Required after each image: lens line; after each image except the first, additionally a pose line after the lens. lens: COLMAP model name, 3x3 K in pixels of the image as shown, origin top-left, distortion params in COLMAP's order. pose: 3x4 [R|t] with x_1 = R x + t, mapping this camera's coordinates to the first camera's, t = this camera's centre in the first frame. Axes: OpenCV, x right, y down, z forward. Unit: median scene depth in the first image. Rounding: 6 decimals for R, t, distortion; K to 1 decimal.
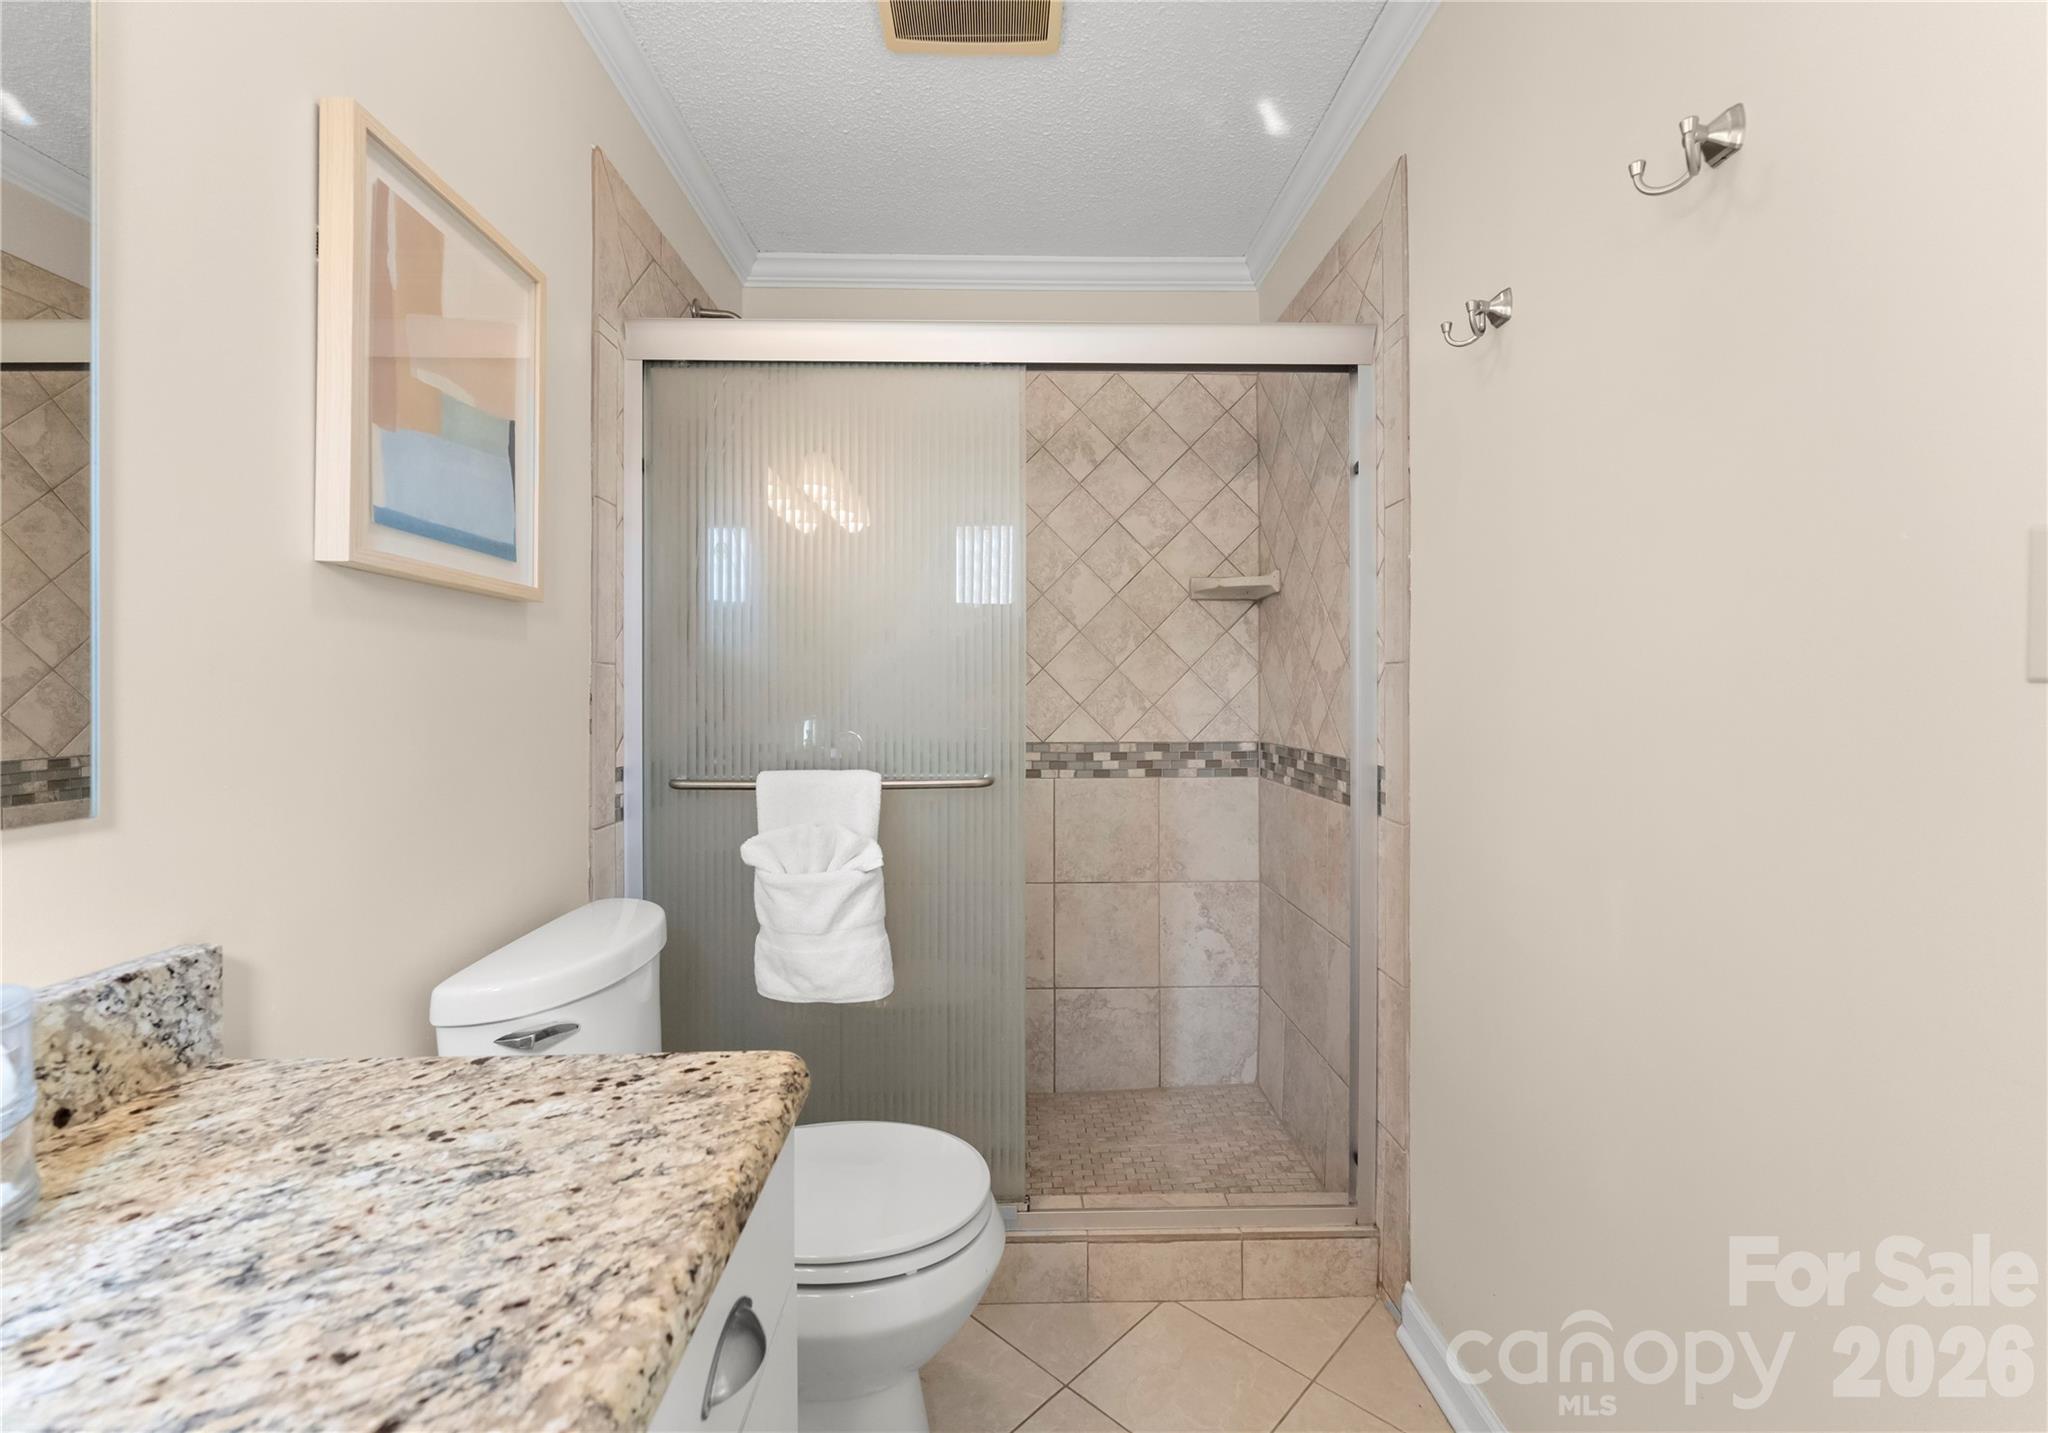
lens RADIAL K [[871.2, 0, 1034.7], [0, 871.2, 689.1], [0, 0, 1]] dist [-0.001229, -0.000336]
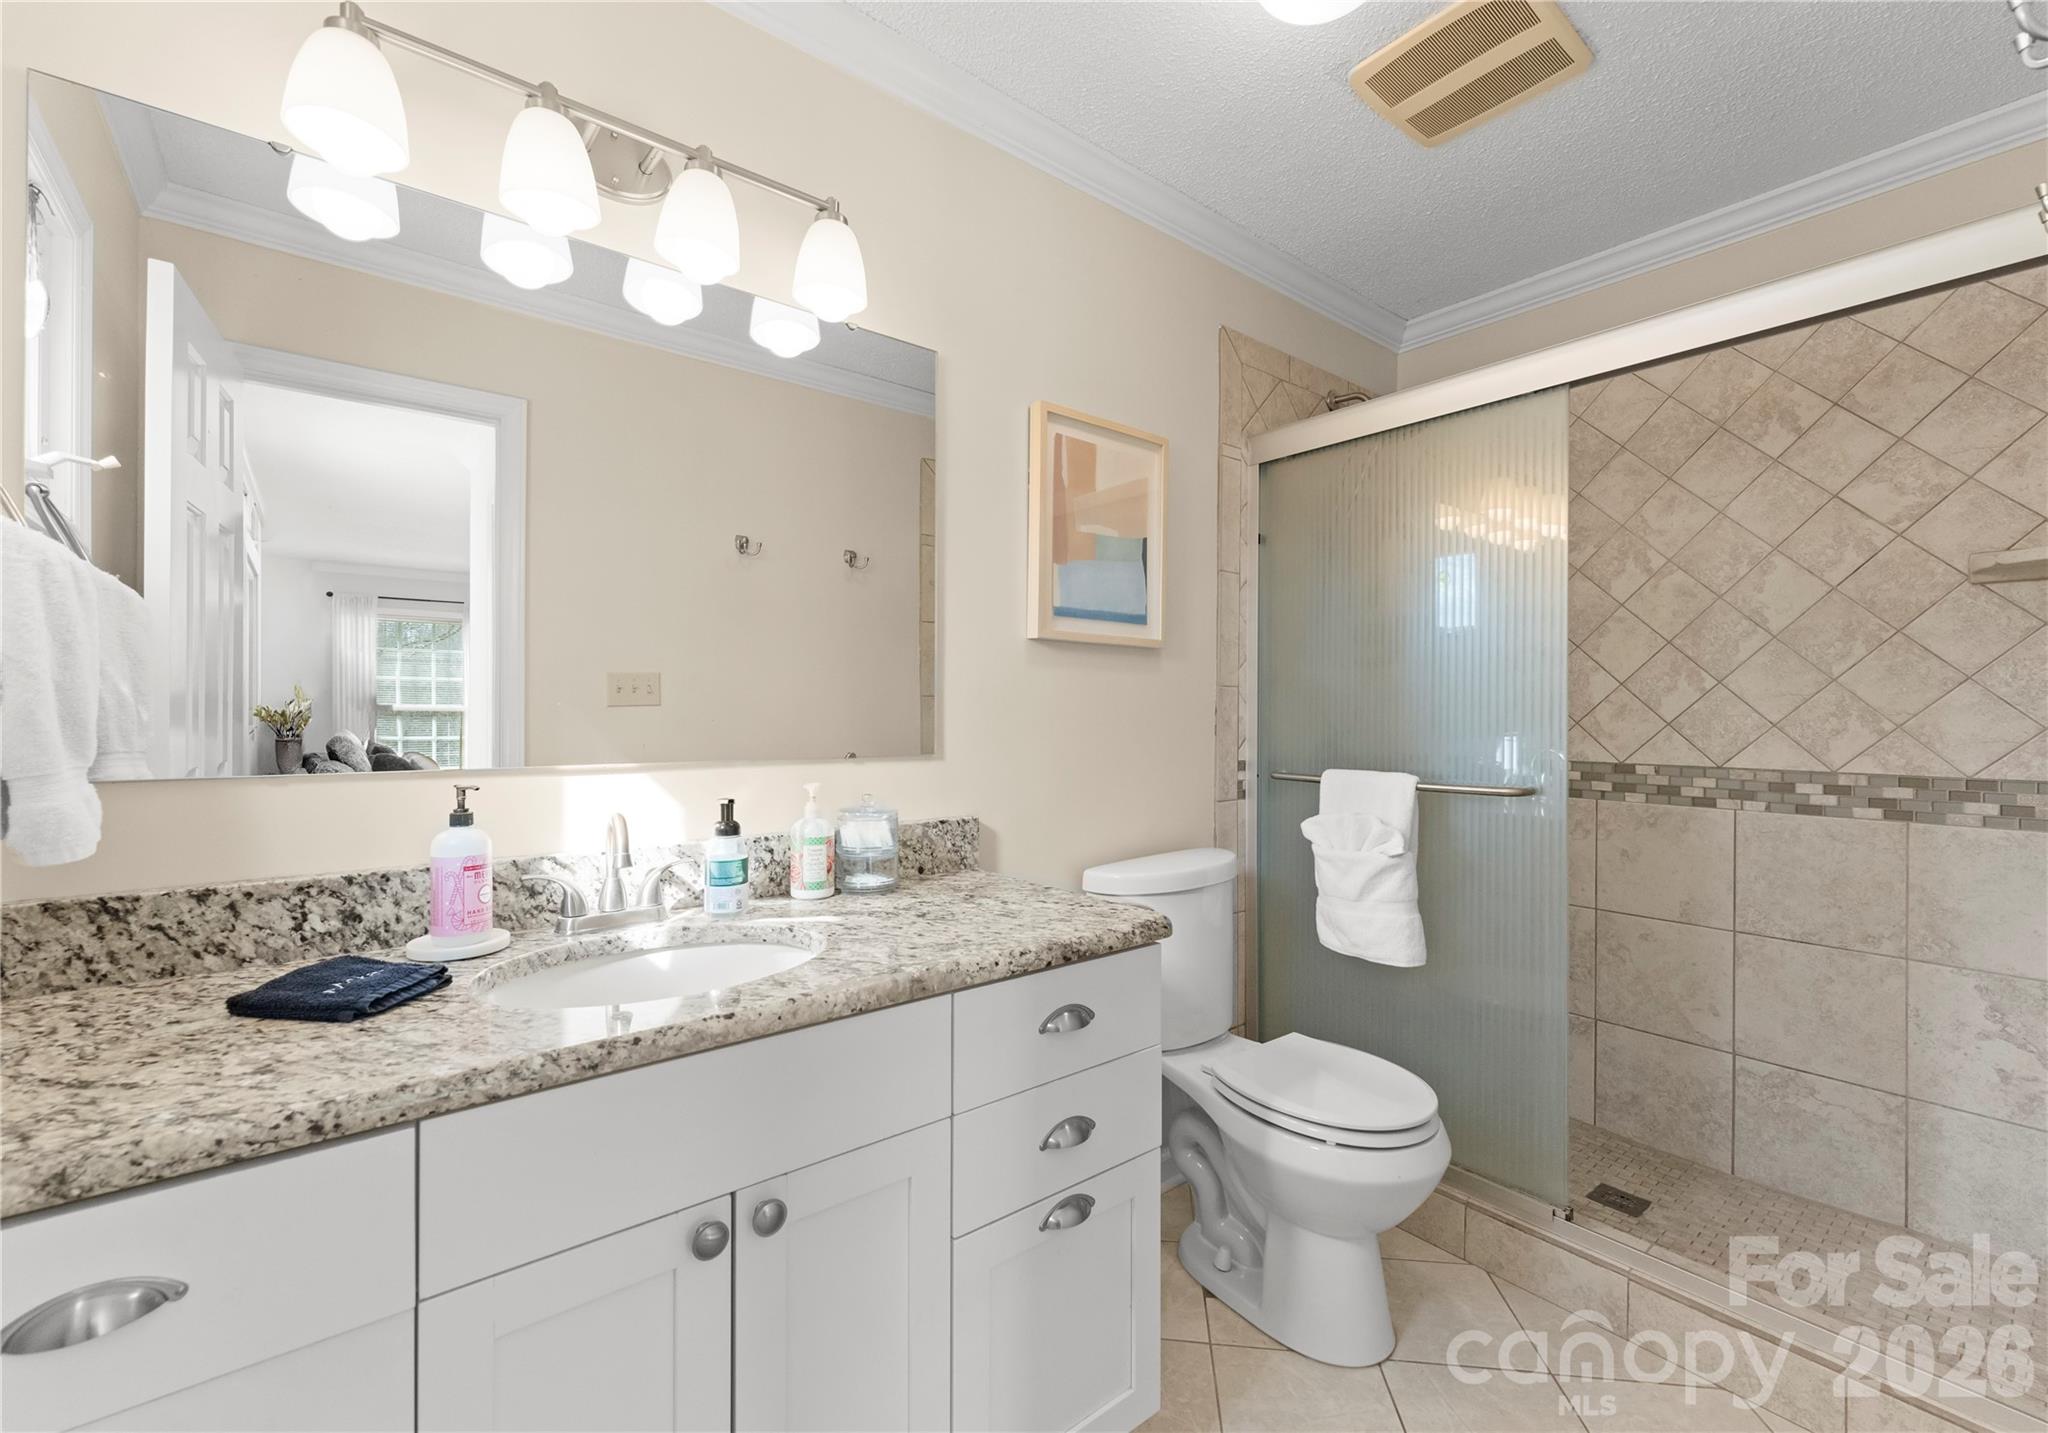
lens RADIAL K [[871.2, 0, 1032.0], [0, 871.2, 712.2], [0, 0, 1]] dist [-0.001229, -0.000336]
pose [[0.599479, 0.004676, -0.800376, 0.293251], [-0.003794, 0.999988, 0.003000, 0.005952], [0.800381, 0.001238, 0.599490, -0.070685]]
